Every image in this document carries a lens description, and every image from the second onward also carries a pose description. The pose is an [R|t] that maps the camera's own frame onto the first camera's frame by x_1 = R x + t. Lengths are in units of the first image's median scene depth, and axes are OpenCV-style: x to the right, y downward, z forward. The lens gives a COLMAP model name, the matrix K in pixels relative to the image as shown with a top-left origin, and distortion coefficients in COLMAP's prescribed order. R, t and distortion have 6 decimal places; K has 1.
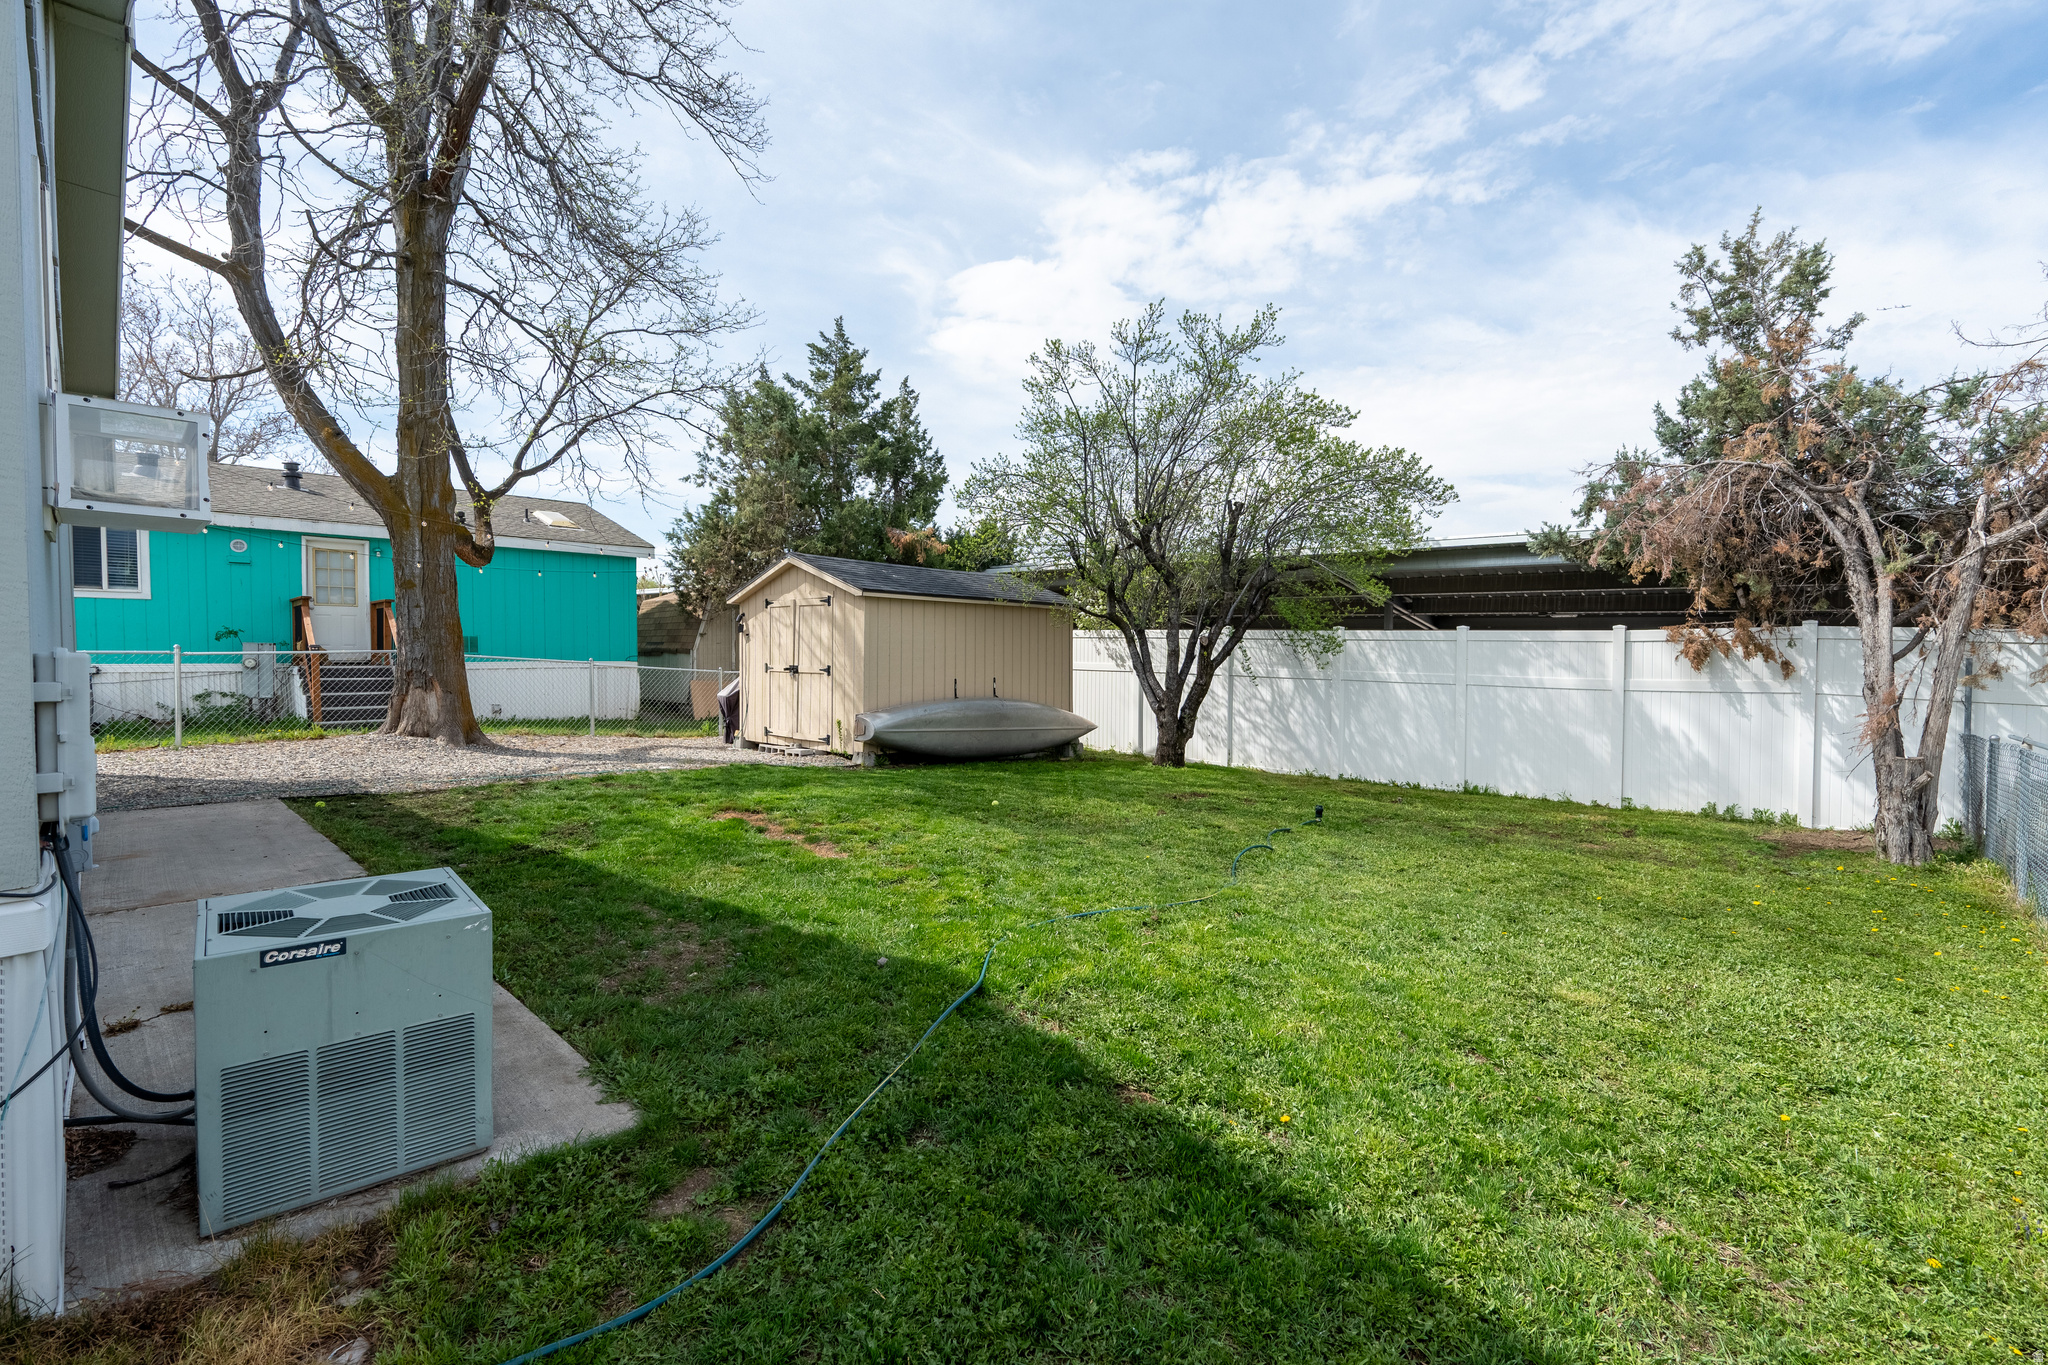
lens RADIAL K [[902.2, 0, 1037.2], [0, 902.2, 672.2], [0, 0, 1]] dist [-0.015448, 0.003311]
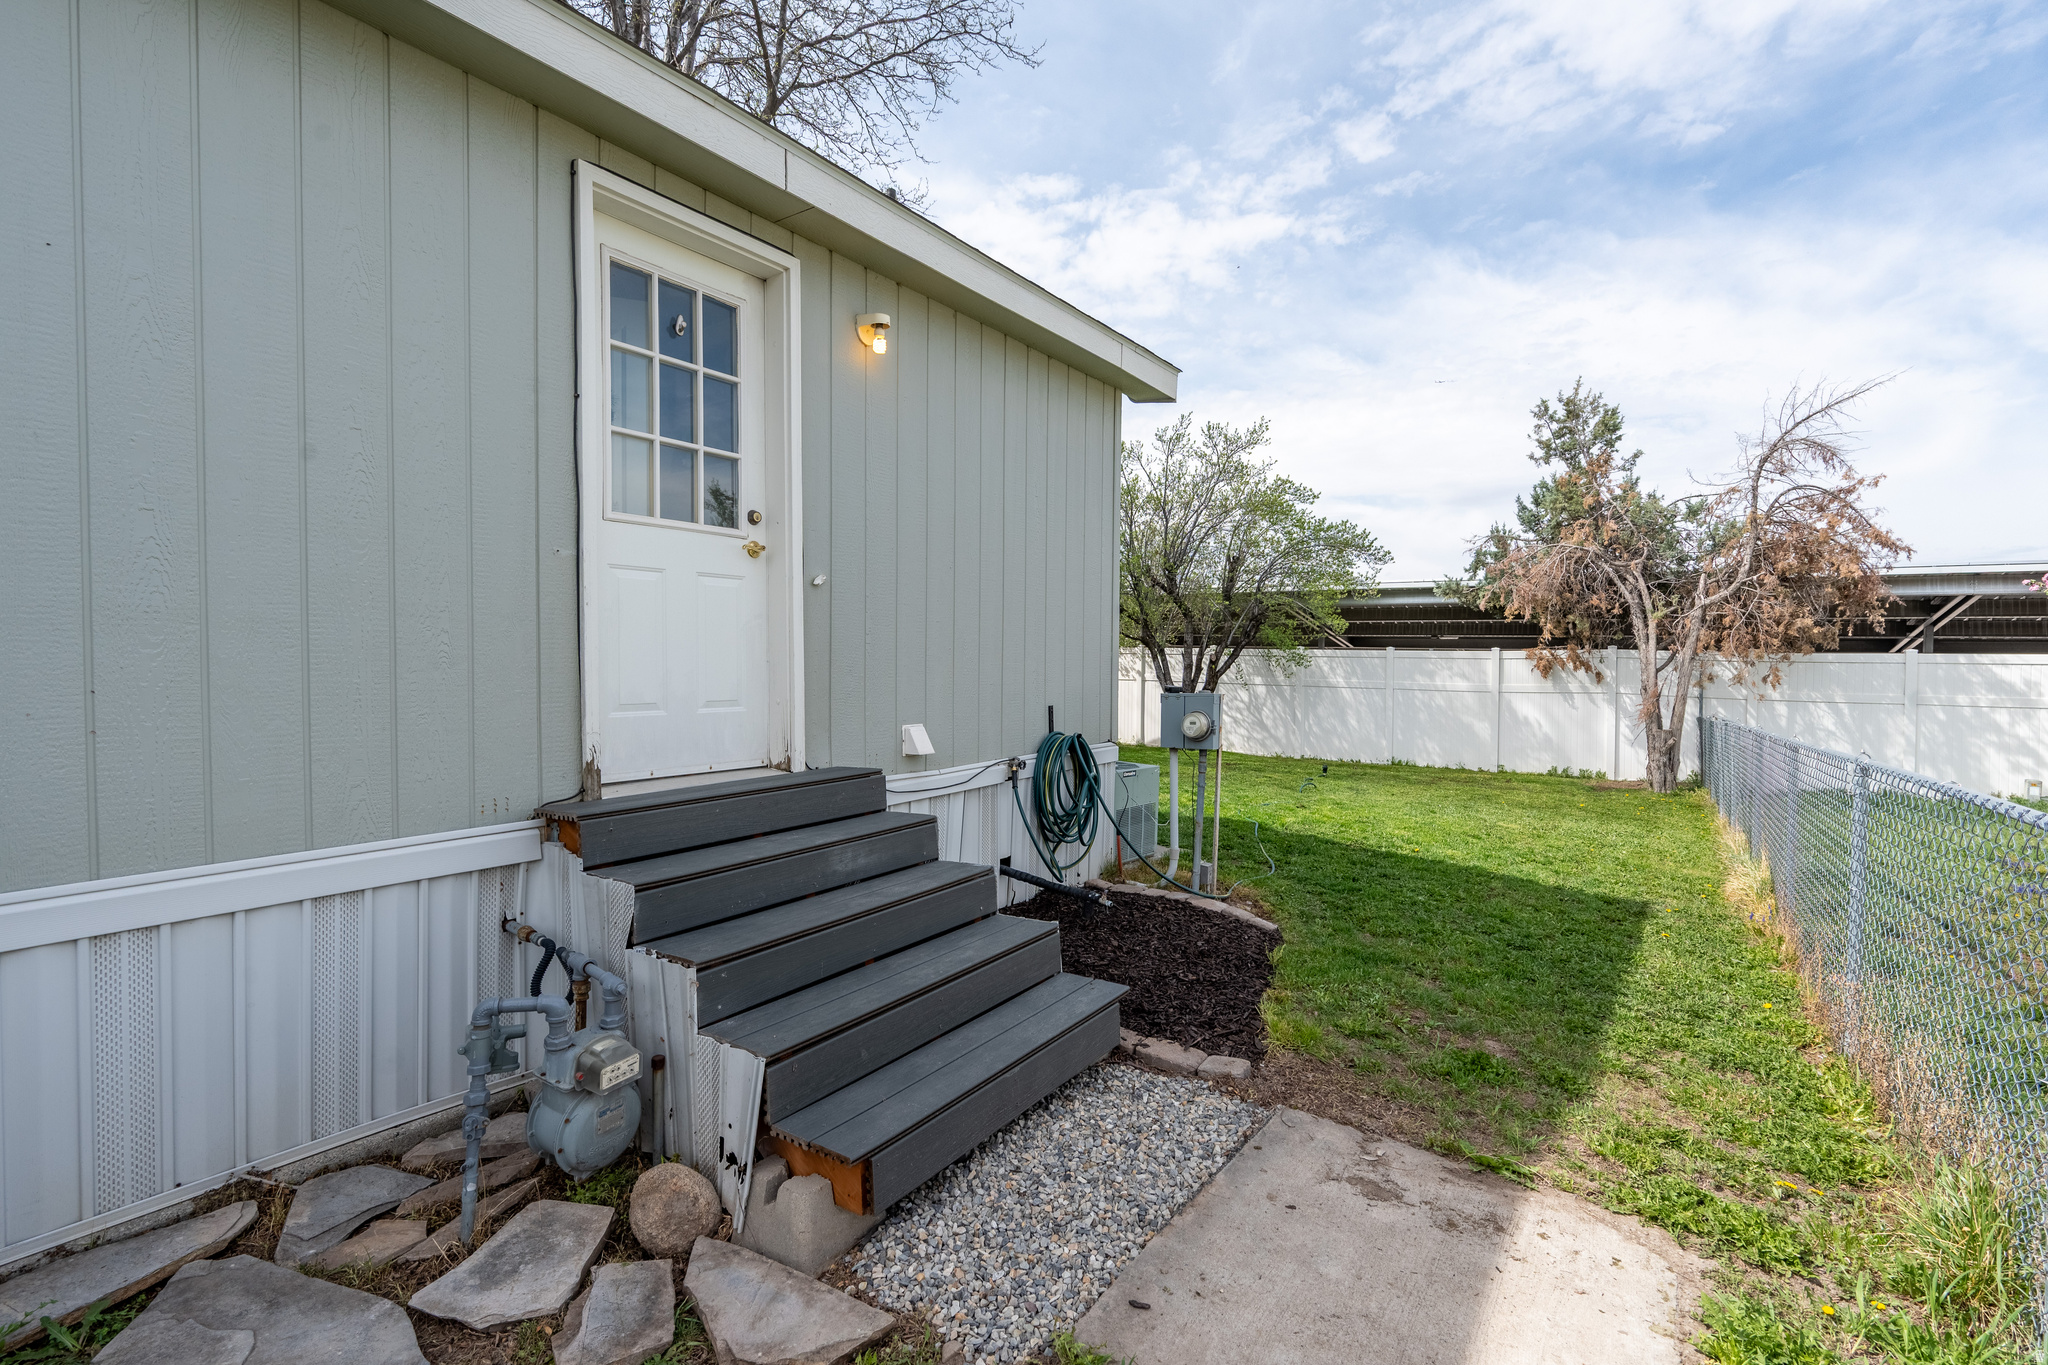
lens RADIAL K [[902.2, 0, 1042.4], [0, 902.2, 671.1], [0, 0, 1]] dist [-0.015448, 0.003311]
pose [[0.990176, 0.000347, 0.139829, -0.256853], [0.001254, 0.999935, -0.011366, 0.001884], [-0.139824, 0.011430, 0.990110, -0.311669]]
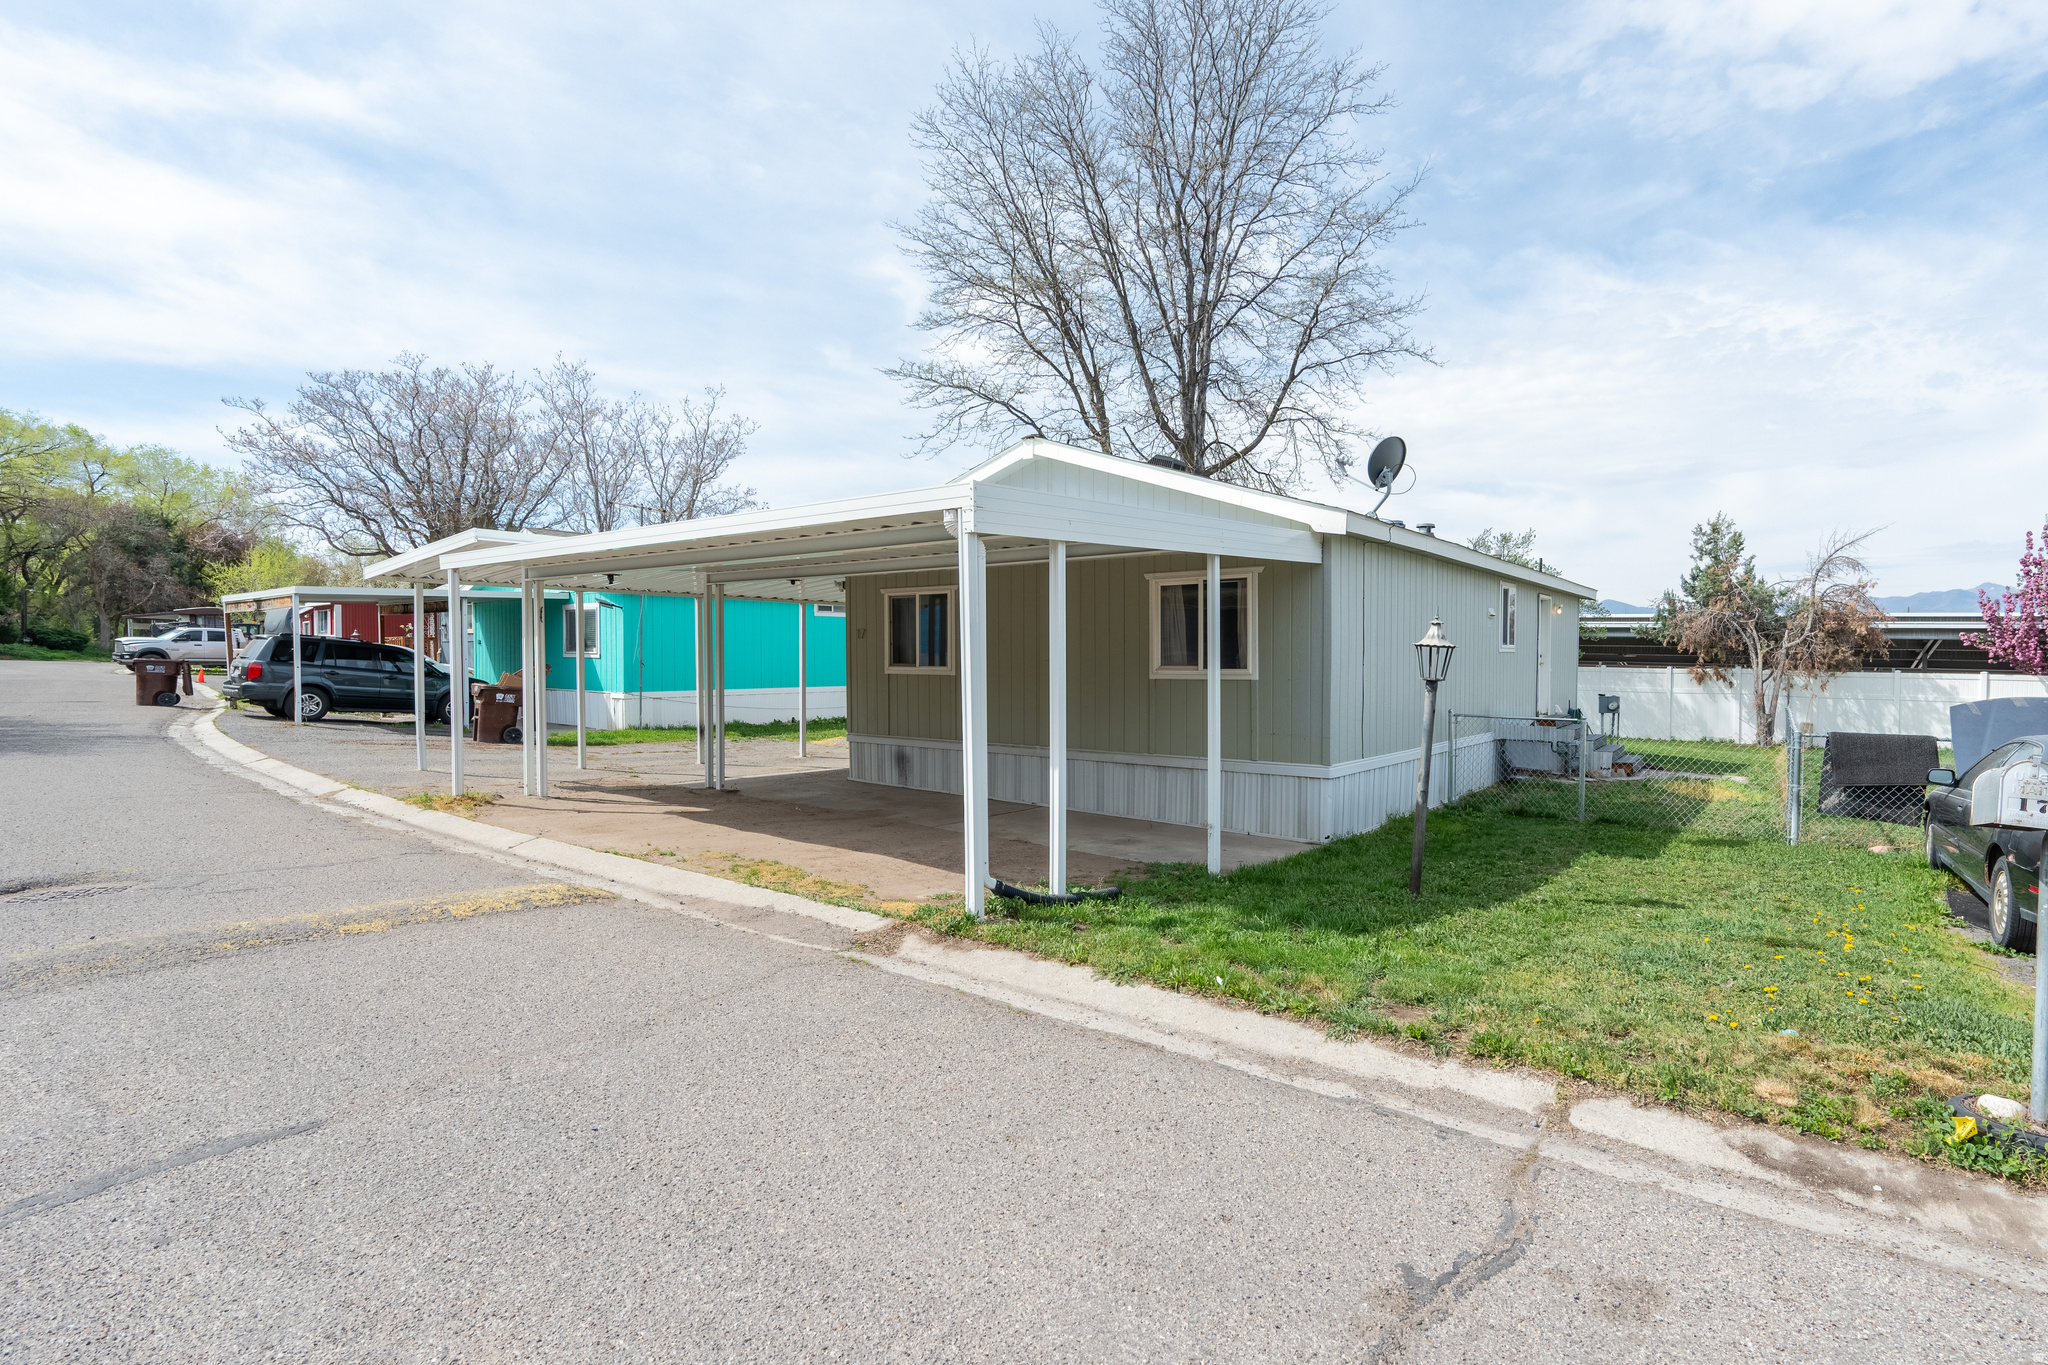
lens RADIAL K [[1003.8, 0, 1037.4], [0, 1003.8, 673.8], [0, 0, 1]] dist [-0.043355, -0.000074]
pose [[0.995671, 0.000225, 0.092947, -1.185139], [0.000067, 0.999995, -0.003149, -0.019435], [-0.092947, 0.003141, 0.995666, -1.370518]]
